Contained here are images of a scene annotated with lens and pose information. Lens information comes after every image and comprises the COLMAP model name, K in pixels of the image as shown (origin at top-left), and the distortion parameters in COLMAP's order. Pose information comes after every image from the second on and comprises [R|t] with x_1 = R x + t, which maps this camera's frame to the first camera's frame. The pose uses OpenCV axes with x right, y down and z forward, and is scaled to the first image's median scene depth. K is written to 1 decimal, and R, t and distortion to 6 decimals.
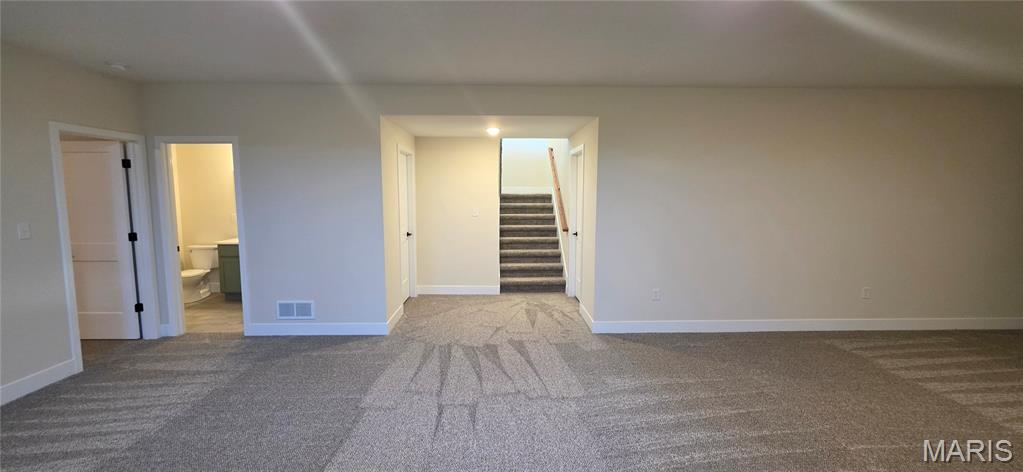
lens RADIAL K [[413.4, 0, 510.9], [0, 413.4, 231.1], [0, 0, 1]] dist [-0.001691, 0.000530]
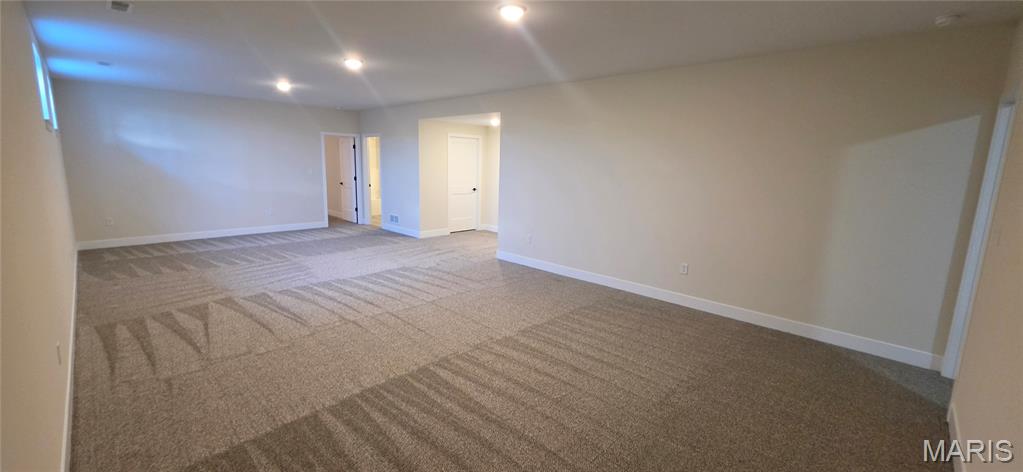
lens RADIAL K [[413.4, 0, 510.9], [0, 413.4, 231.1], [0, 0, 1]] dist [-0.001691, 0.000530]
pose [[0.703367, 0.136795, -0.697540, 1.343455], [-0.091746, 0.990570, 0.101749, -0.009638], [0.704881, -0.007570, 0.709285, -0.038724]]
